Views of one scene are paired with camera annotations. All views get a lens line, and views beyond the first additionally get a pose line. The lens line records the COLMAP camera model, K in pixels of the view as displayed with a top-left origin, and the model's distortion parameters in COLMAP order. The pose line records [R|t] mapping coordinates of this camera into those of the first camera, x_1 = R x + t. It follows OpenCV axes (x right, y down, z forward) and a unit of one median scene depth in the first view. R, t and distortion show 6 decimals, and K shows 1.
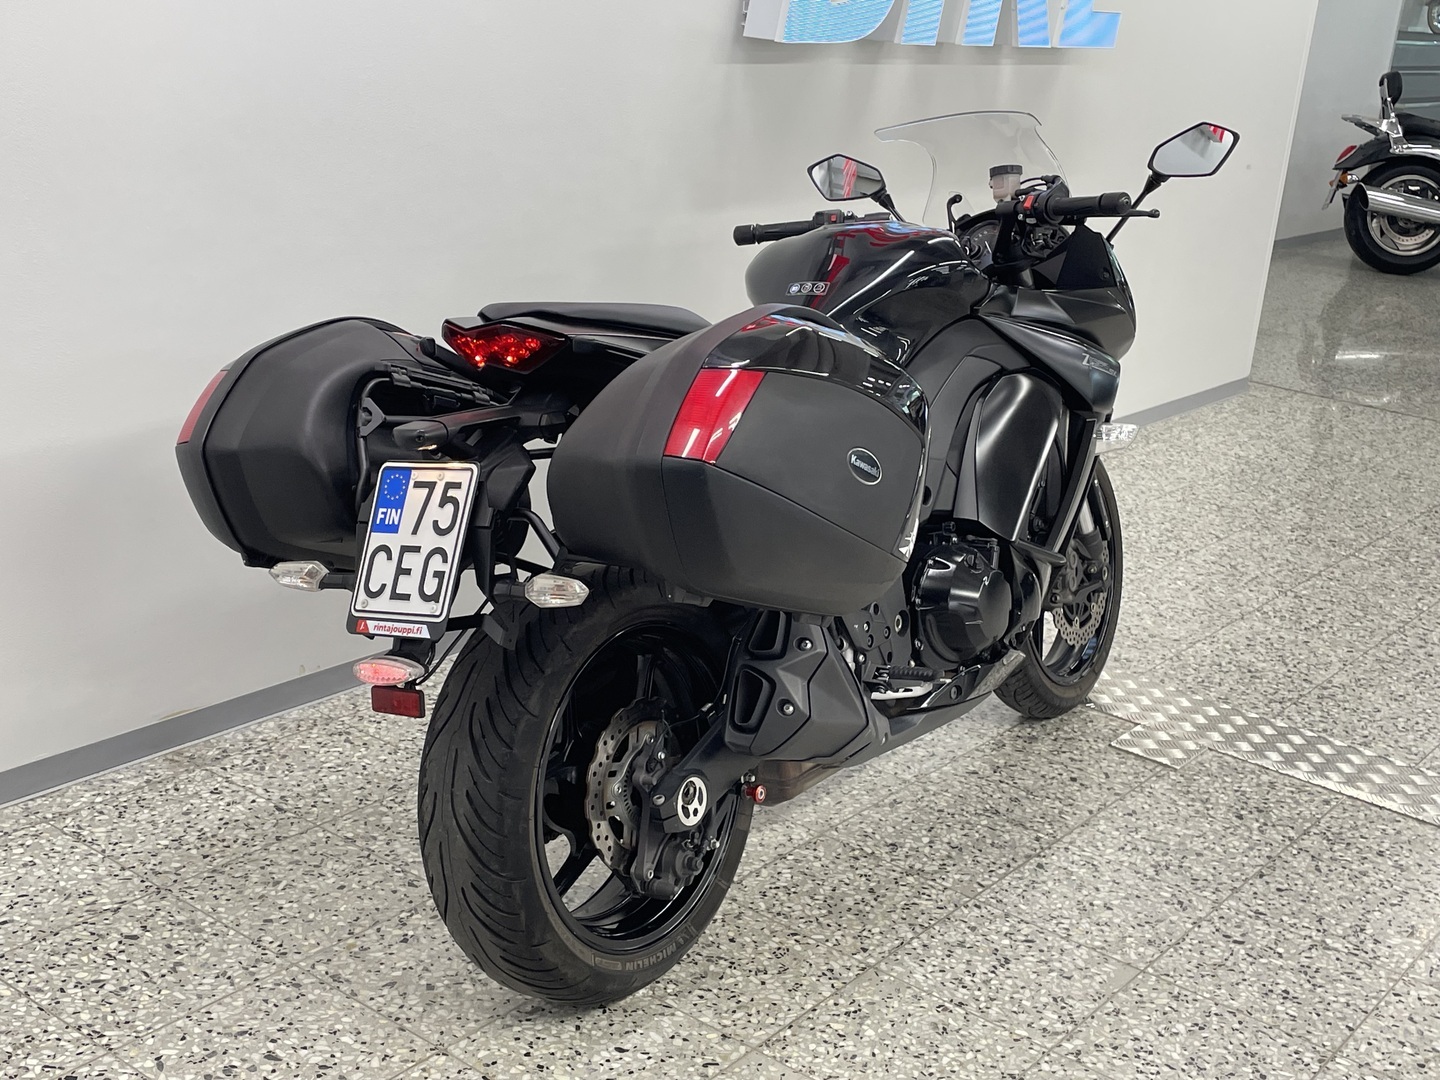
lens RADIAL K [[1849.7, 0, 732.8], [0, 1849.7, 533.2], [0, 0, 1]] dist [0.054016, 0.000000]
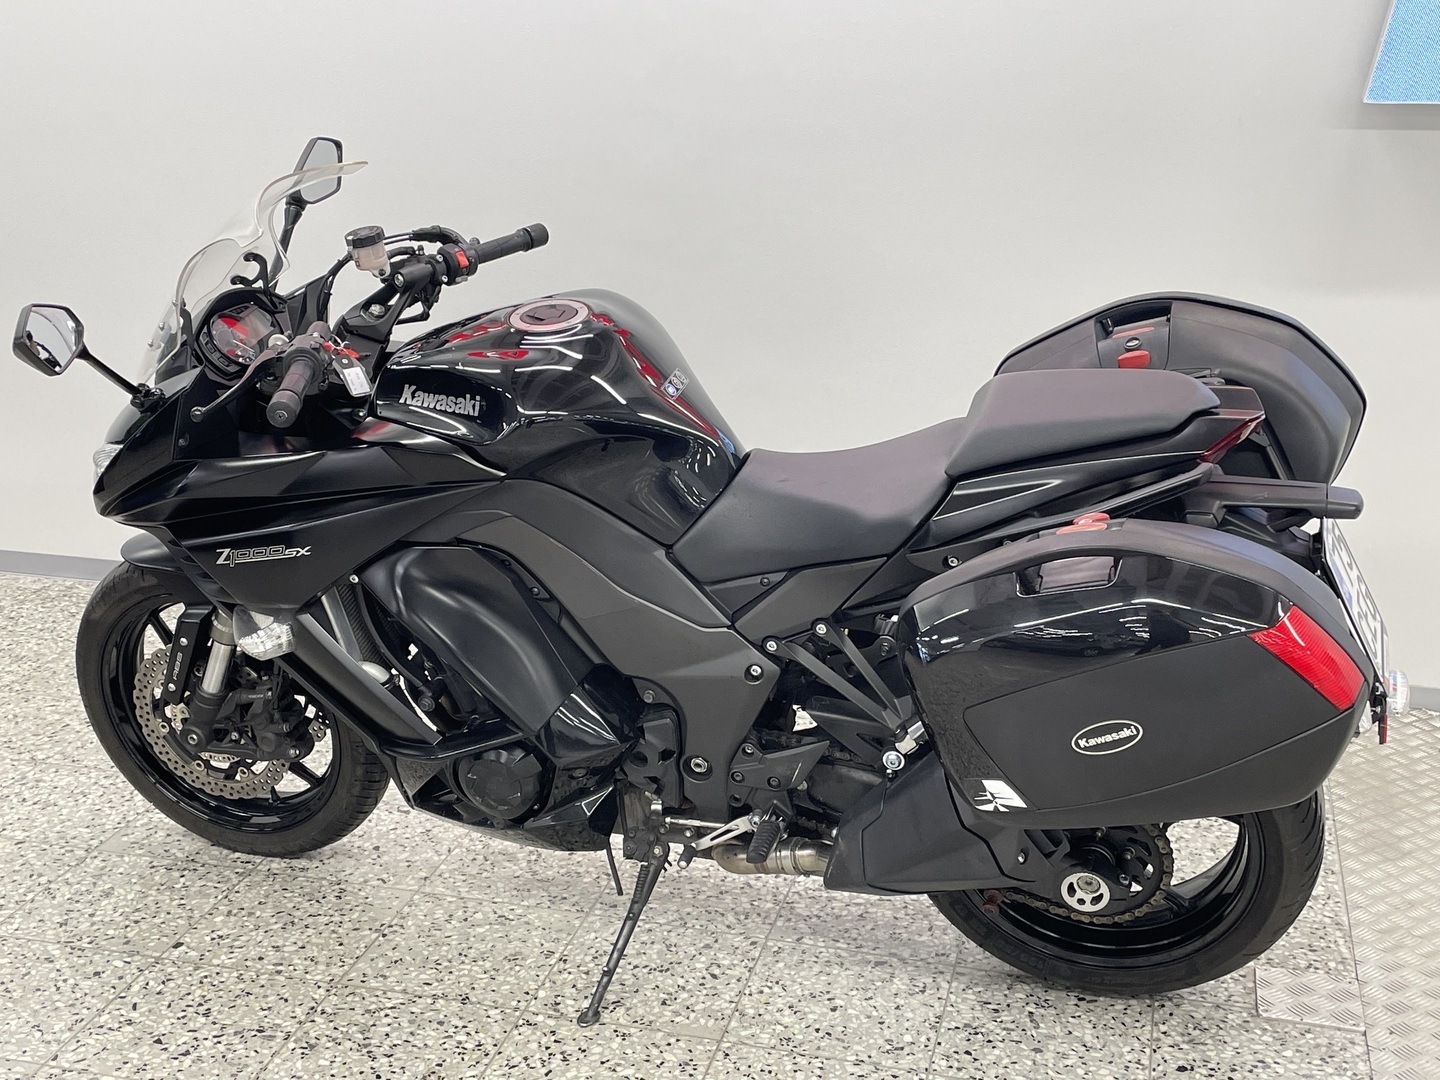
lens RADIAL K [[1864.0, 0, 712.1], [0, 1864.0, 511.3], [0, 0, 1]] dist [0.066872, 0.000000]
pose [[0.385222, 0.175048, -0.906070, 1.051555], [-0.256761, 0.963406, 0.076961, -0.096185], [0.886384, 0.202997, 0.416071, 0.559398]]
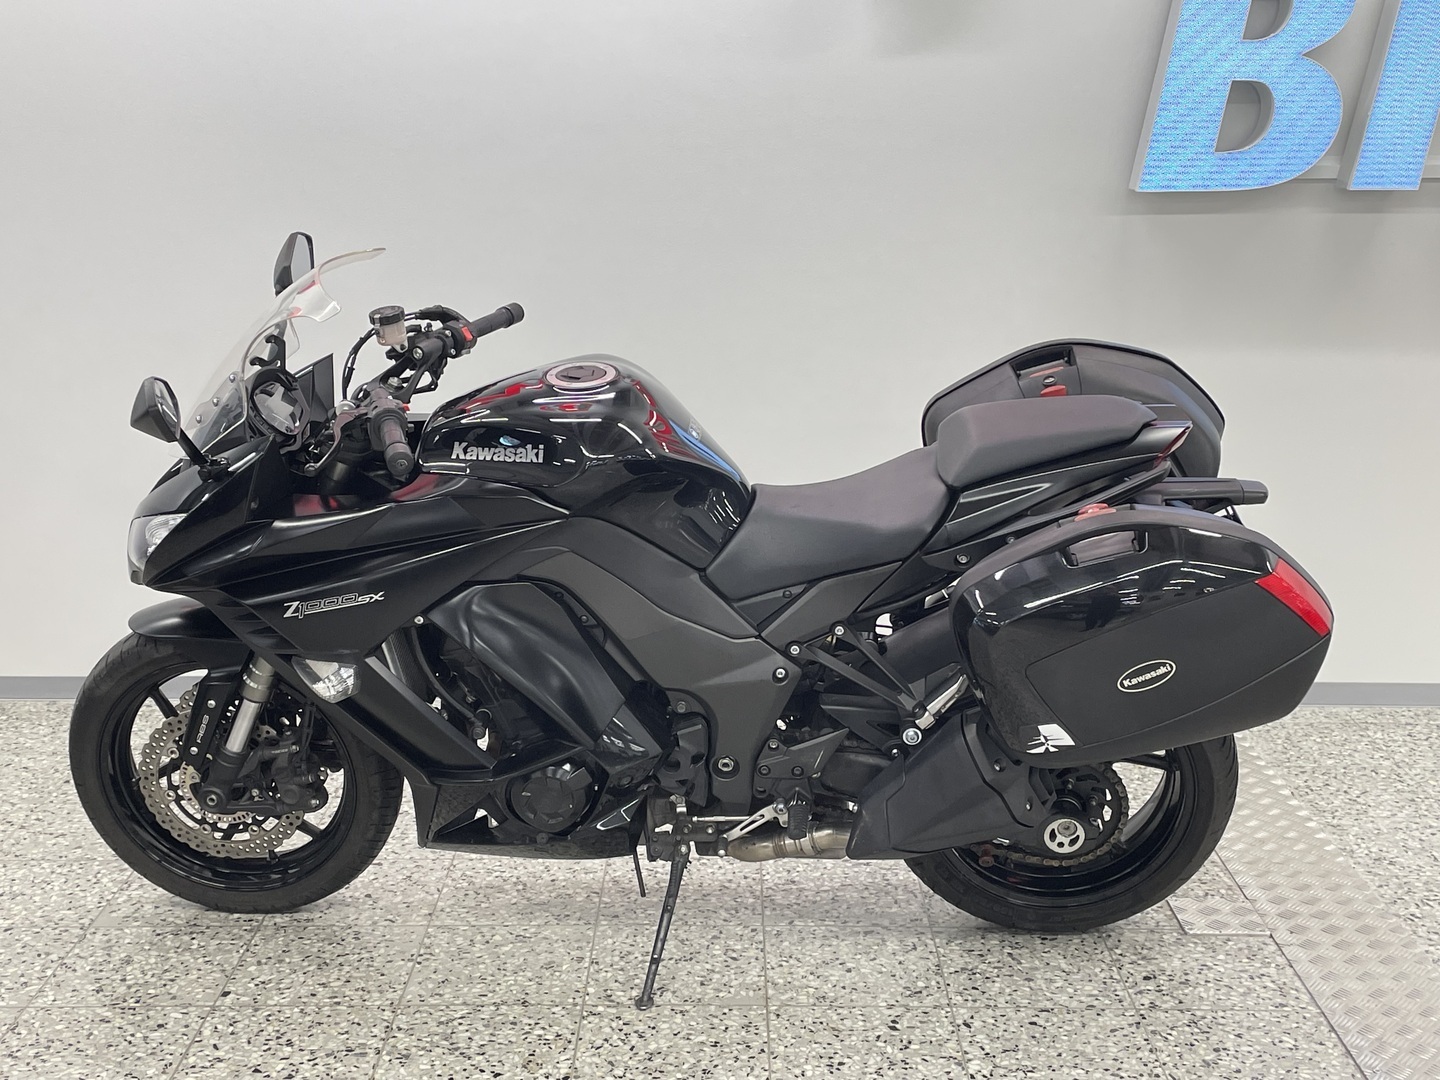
lens RADIAL K [[1864.0, 0, 730.8], [0, 1864.0, 517.8], [0, 0, 1]] dist [0.066872, 0.000000]
pose [[0.604062, 0.084924, -0.792399, 1.054491], [-0.194526, 0.979943, -0.043267, 0.012557], [0.772832, 0.180278, 0.608466, 0.288003]]
